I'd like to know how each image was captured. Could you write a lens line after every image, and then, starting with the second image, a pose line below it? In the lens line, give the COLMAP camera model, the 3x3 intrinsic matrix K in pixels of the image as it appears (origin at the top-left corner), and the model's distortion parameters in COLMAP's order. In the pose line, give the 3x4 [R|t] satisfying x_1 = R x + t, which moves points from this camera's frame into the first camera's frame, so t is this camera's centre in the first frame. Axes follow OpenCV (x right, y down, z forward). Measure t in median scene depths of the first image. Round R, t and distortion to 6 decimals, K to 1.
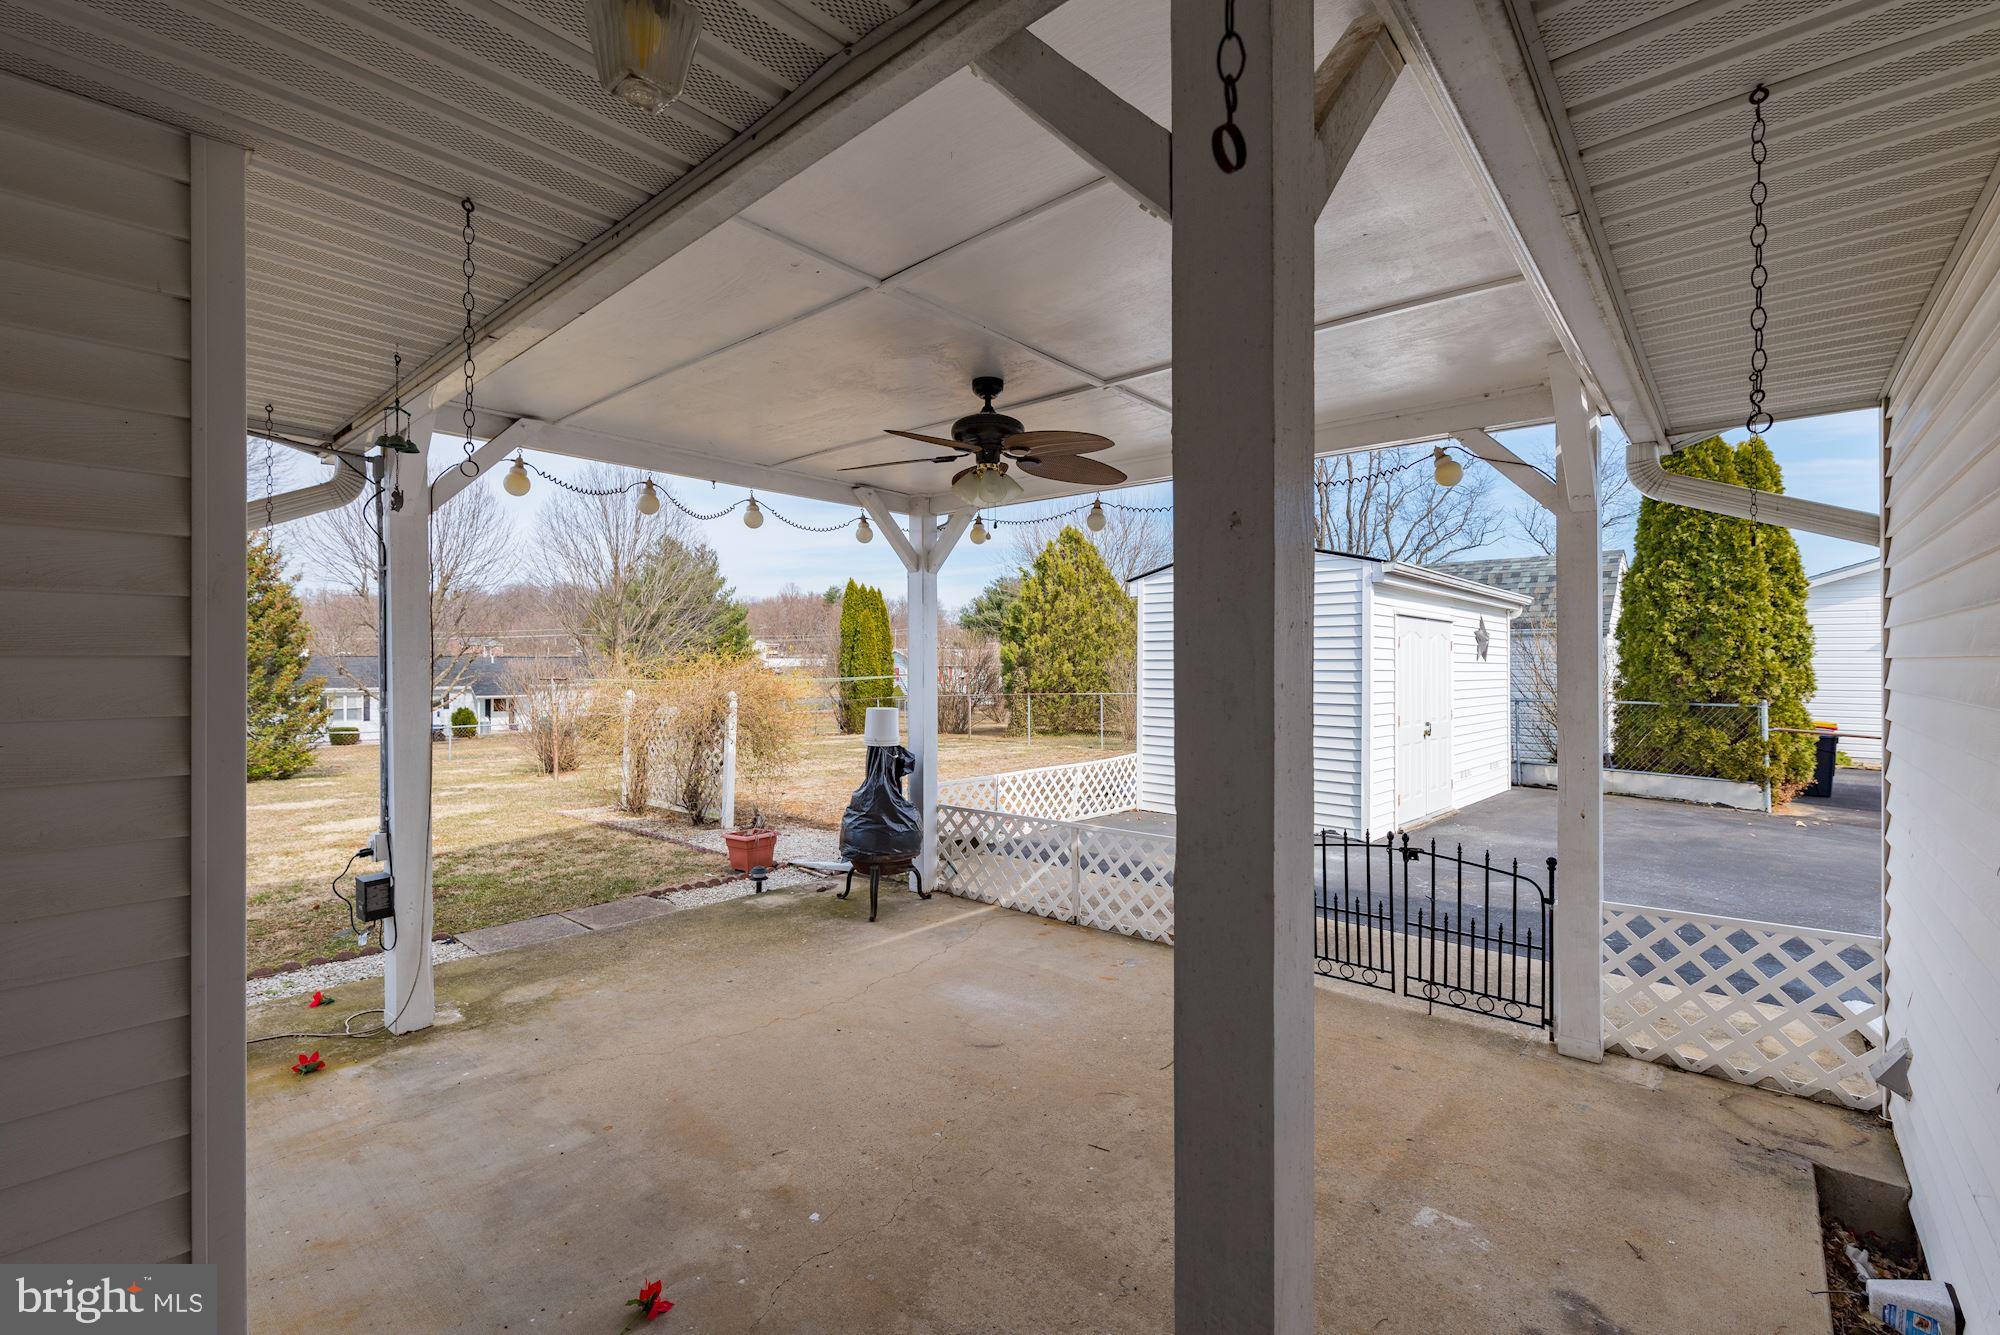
lens RADIAL K [[857.3, 0, 1002.4], [0, 857.3, 677.2], [0, 0, 1]] dist [-0.009011, -0.001103]
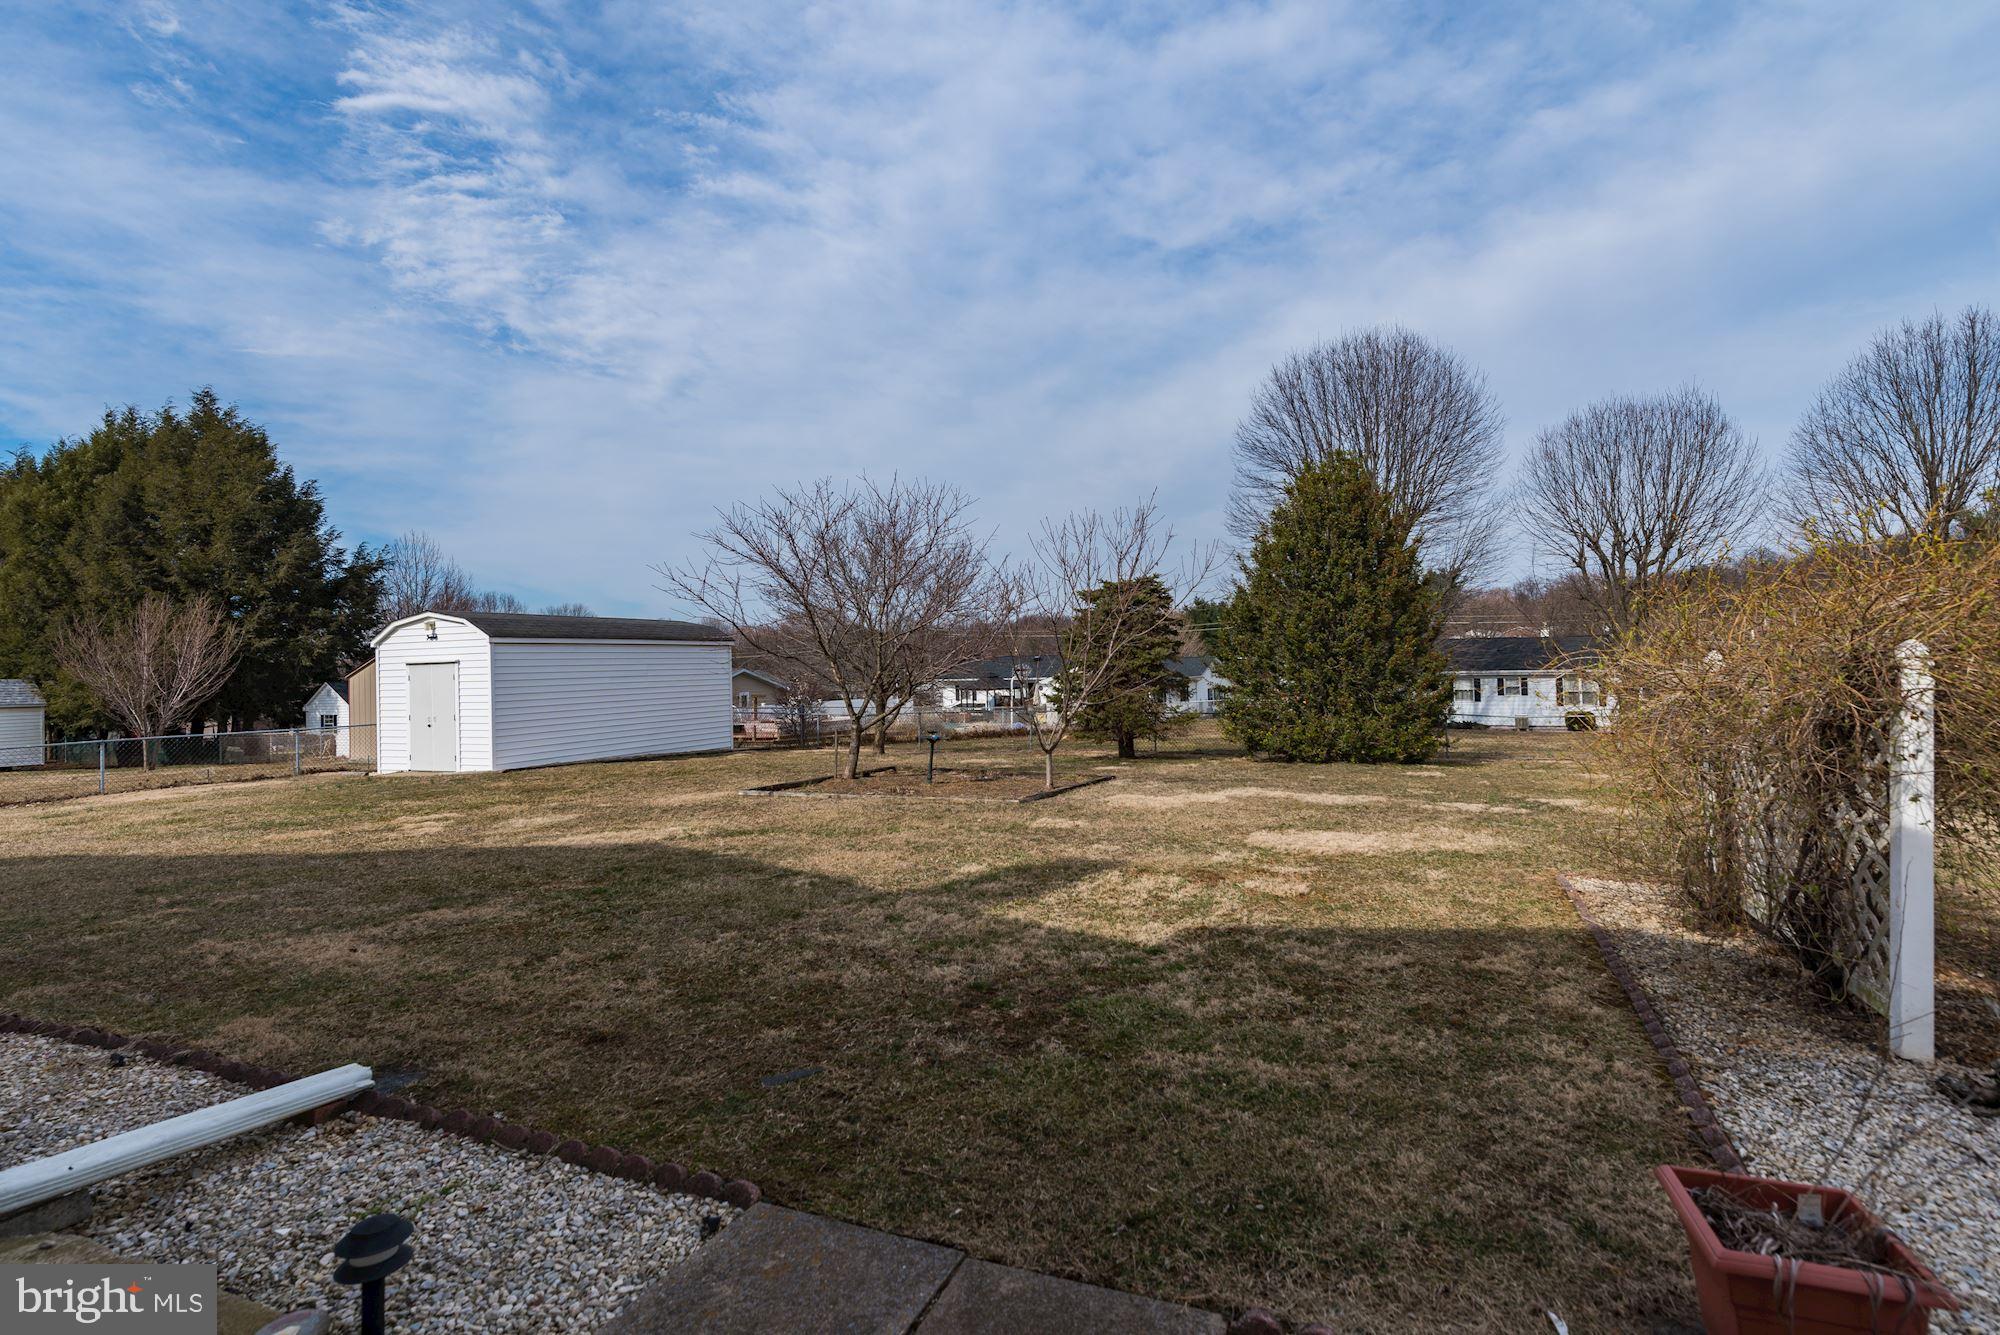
lens RADIAL K [[918.1, 0, 1004.9], [0, 918.1, 653.1], [0, 0, 1]] dist [-0.003726, -0.000592]
pose [[0.323450, -0.016135, -0.946108, -0.059398], [0.010390, 0.999855, -0.013500, 0.013434], [0.946188, -0.005463, 0.323570, 0.339946]]
